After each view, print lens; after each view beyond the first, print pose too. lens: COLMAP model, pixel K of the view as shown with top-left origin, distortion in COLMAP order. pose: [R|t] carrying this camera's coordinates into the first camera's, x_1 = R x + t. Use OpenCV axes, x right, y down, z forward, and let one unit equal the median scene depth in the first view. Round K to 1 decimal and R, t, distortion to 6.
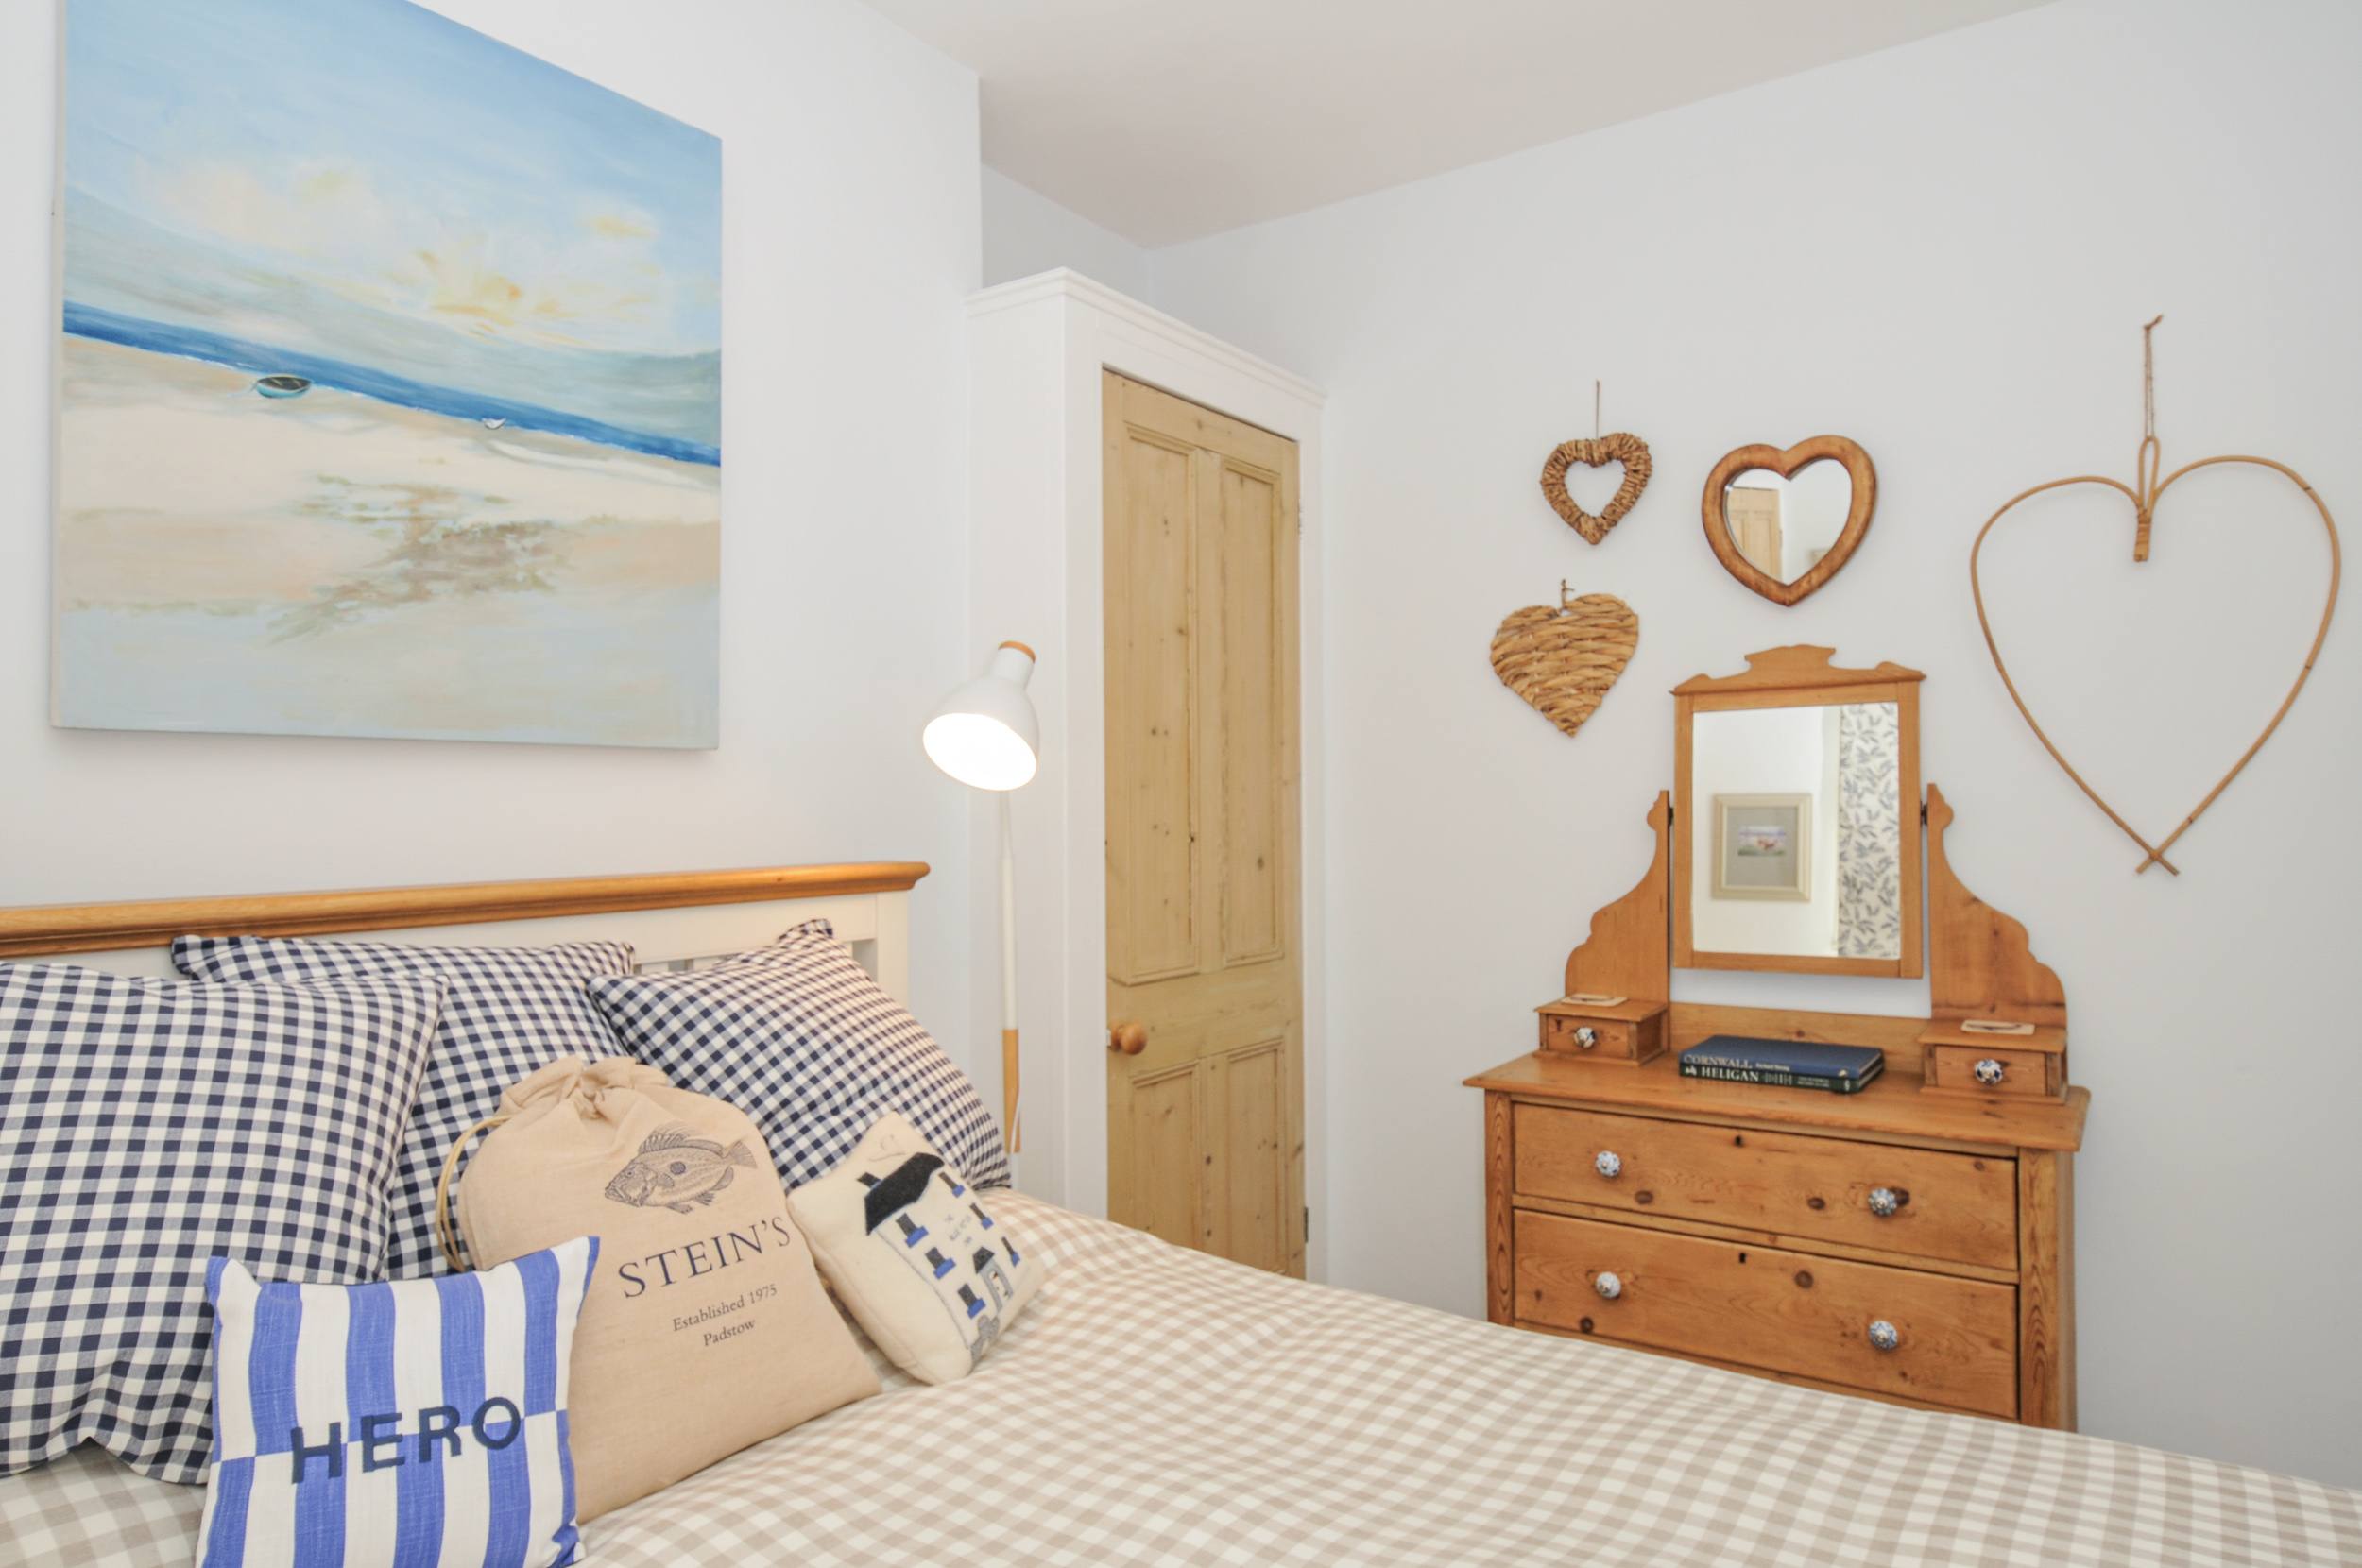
lens RADIAL K [[1456.3, 0, 1183.6], [0, 1456.3, 782.2], [0, 0, 1]] dist [0.001809, -0.000107]
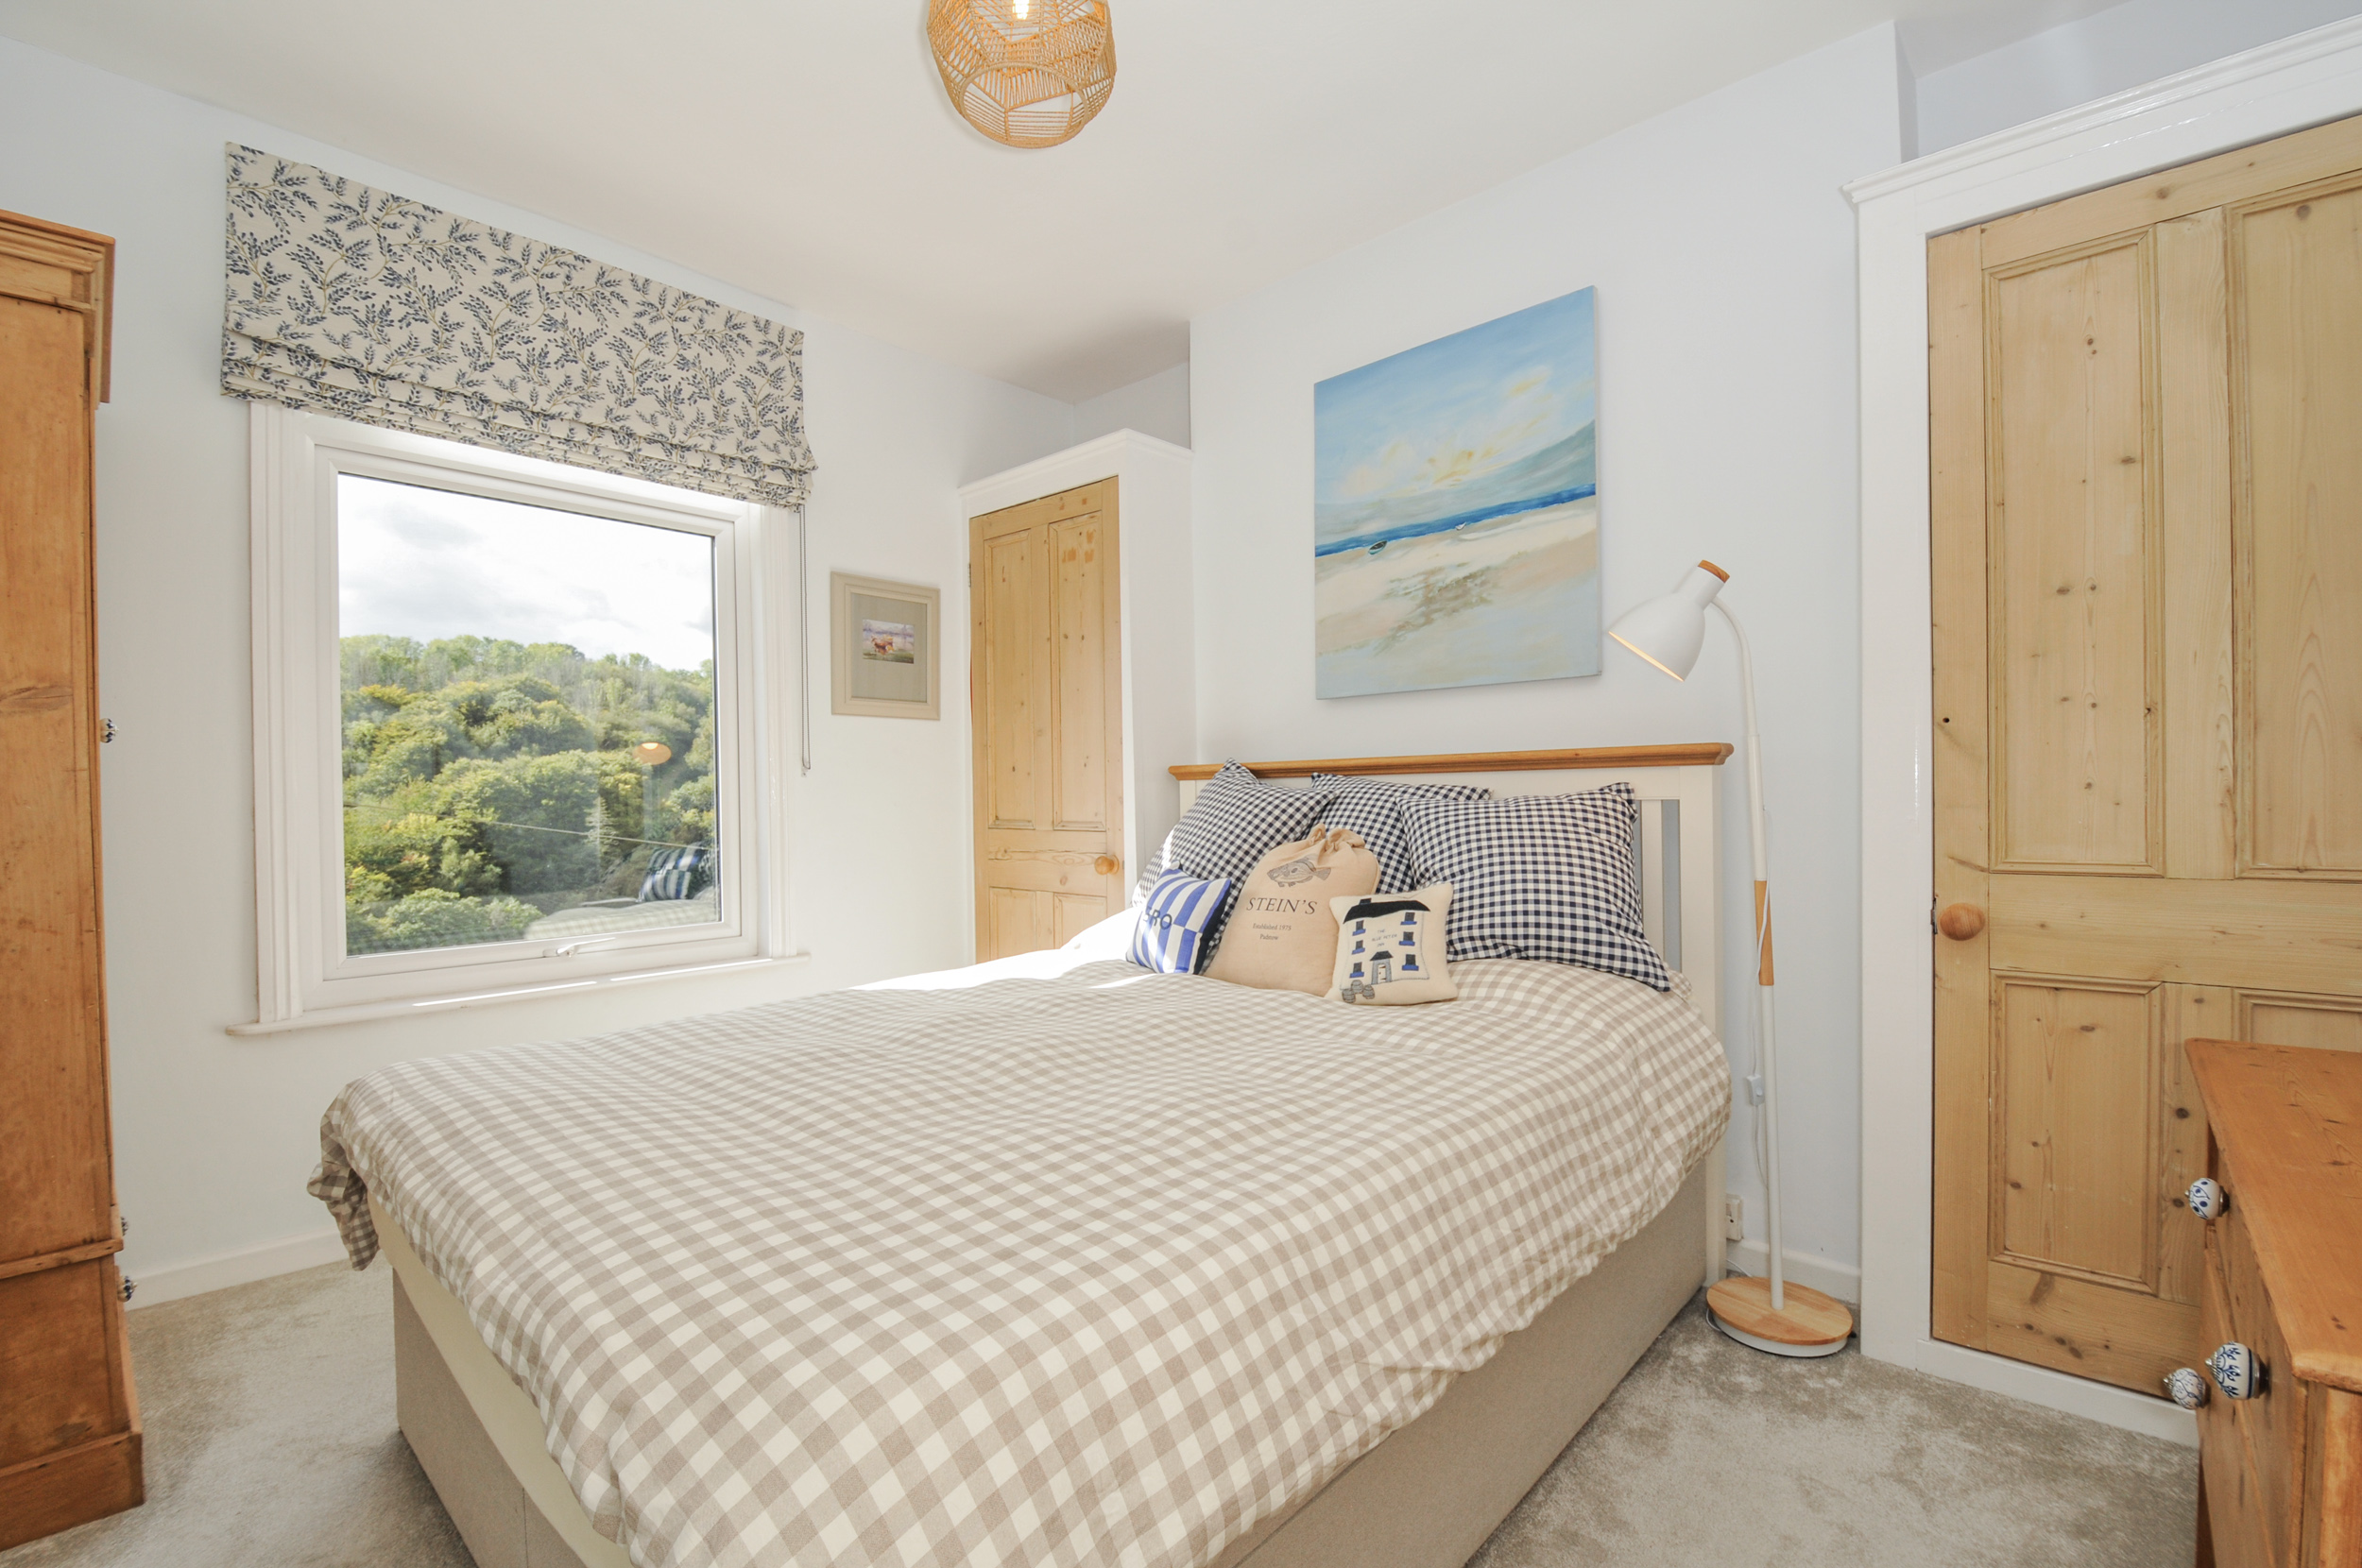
lens RADIAL K [[1050.0, 0, 1194.6], [0, 1050.0, 794.2], [0, 0, 1]] dist [-0.006388, -0.000748]
pose [[-0.149573, 0.007595, -0.988722, 0.998802], [0.027640, 0.999612, 0.003497, 0.104344], [0.988364, -0.026805, -0.149724, 0.841484]]
